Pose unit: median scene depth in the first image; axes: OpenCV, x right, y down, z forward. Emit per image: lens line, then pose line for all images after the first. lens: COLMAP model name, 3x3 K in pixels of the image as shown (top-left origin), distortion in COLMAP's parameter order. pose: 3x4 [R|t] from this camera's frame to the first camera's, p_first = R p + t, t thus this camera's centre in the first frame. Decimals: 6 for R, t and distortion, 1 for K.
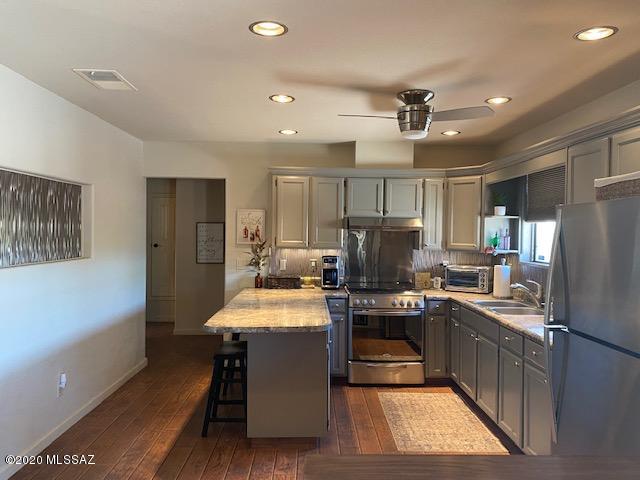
lens RADIAL K [[490.3, 0, 320.0], [0, 490.3, 240.0], [0, 0, 1]] dist [0.137686, -0.218565]
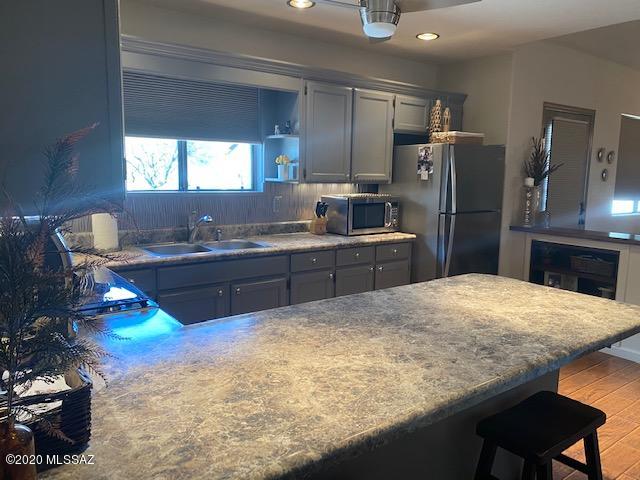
lens RADIAL K [[490.3, 0, 320.0], [0, 490.3, 240.0], [0, 0, 1]] dist [0.137686, -0.218565]
pose [[-0.574500, -0.135434, 0.807222, -0.305586], [-0.010752, 0.987379, 0.158008, -0.001992], [-0.818434, 0.082096, -0.568706, 1.046302]]
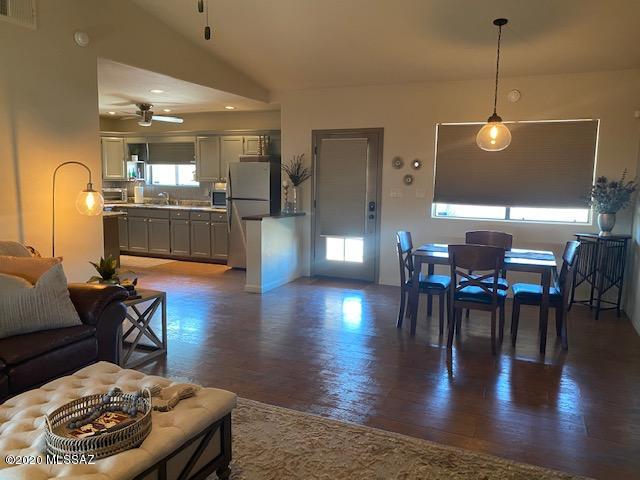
lens RADIAL K [[500.8, 0, 320.0], [0, 500.8, 240.0], [0, 0, 1]] dist [0.000285, -0.000914]
pose [[0.431819, -0.120784, 0.893837, -1.015687], [0.008884, 0.991515, 0.129691, 0.009022], [-0.901917, -0.048062, 0.429228, -0.444893]]
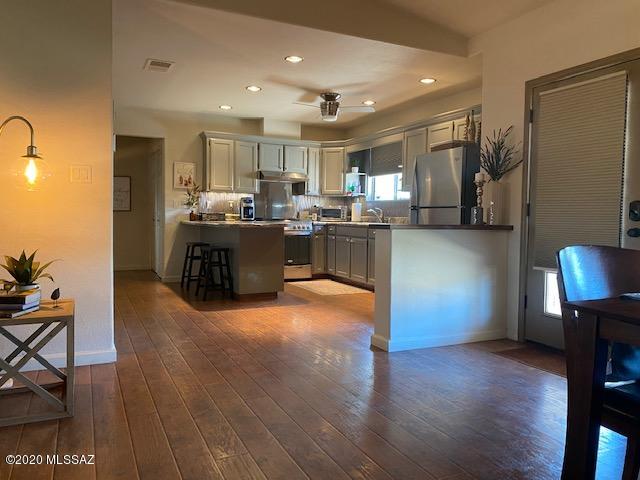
lens RADIAL K [[490.3, 0, 320.0], [0, 490.3, 240.0], [0, 0, 1]] dist [0.137686, -0.218565]
pose [[0.911758, -0.017308, 0.410363, -0.388032], [0.001682, 0.999261, 0.038409, 0.103847], [-0.410725, -0.034329, 0.911113, -0.410582]]
